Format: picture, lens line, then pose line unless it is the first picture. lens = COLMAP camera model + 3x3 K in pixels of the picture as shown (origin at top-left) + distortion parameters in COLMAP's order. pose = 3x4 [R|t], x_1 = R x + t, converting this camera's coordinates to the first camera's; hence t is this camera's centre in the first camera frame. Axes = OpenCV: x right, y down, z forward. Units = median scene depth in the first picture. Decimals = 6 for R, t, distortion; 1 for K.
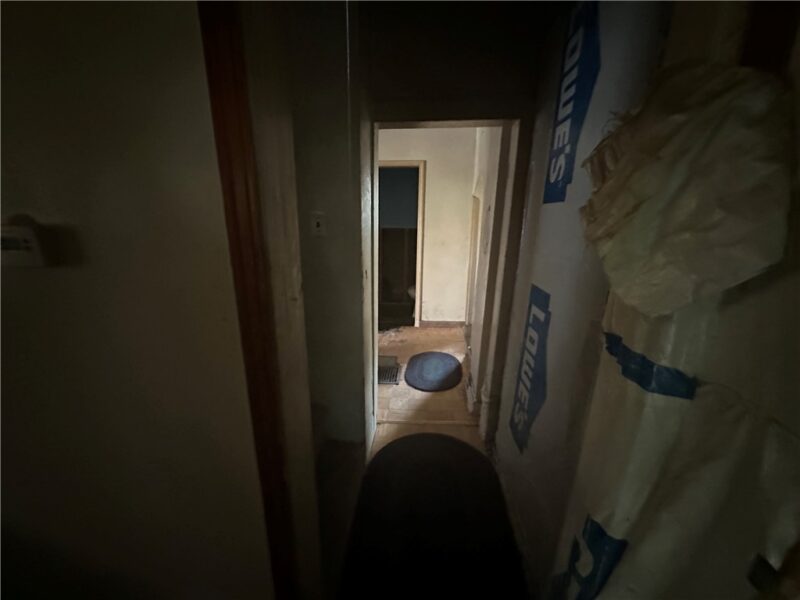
lens RADIAL K [[320.2, 0, 396.9], [0, 320.2, 300.4], [0, 0, 1]] dist [-0.000447, 0.000083]
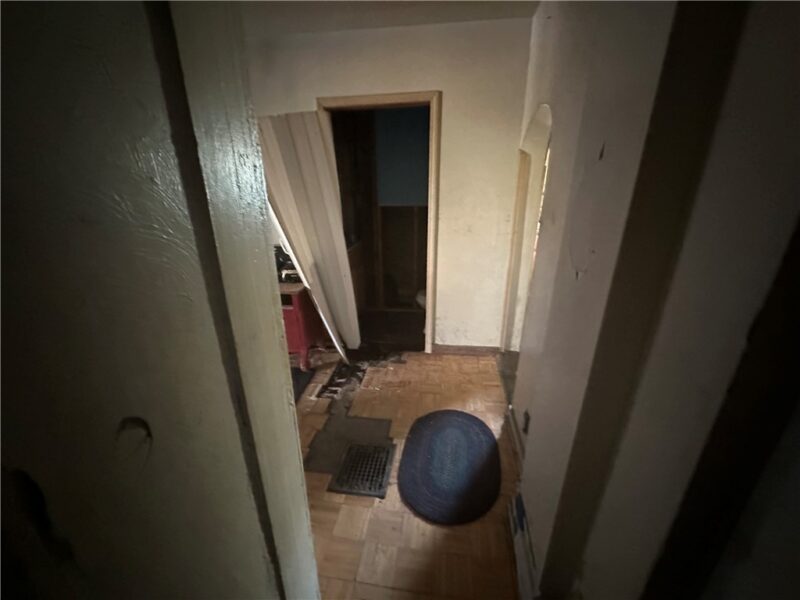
lens RADIAL K [[320.2, 0, 402.5], [0, 320.2, 301.1], [0, 0, 1]] dist [-0.000447, 0.000083]
pose [[0.998701, 0.001542, -0.050936, 0.047761], [0.002182, 0.997331, 0.072975, -0.086754], [0.050912, -0.072991, 0.996032, 0.362556]]
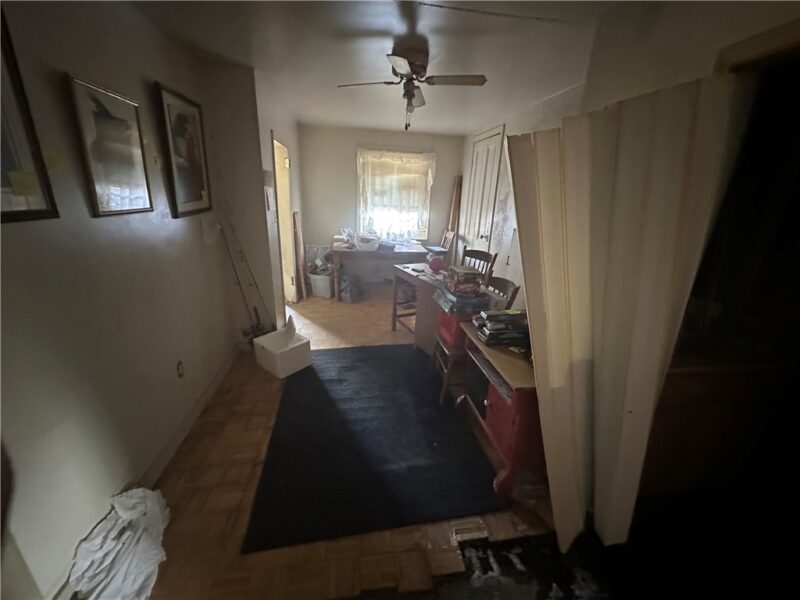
lens RADIAL K [[320.2, 0, 398.2], [0, 320.2, 296.5], [0, 0, 1]] dist [-0.000447, 0.000083]
pose [[0.233425, 0.297614, -0.925710, 0.109884], [-0.300705, 0.927437, 0.222344, -0.206913], [0.924710, 0.226465, 0.305981, 0.693350]]
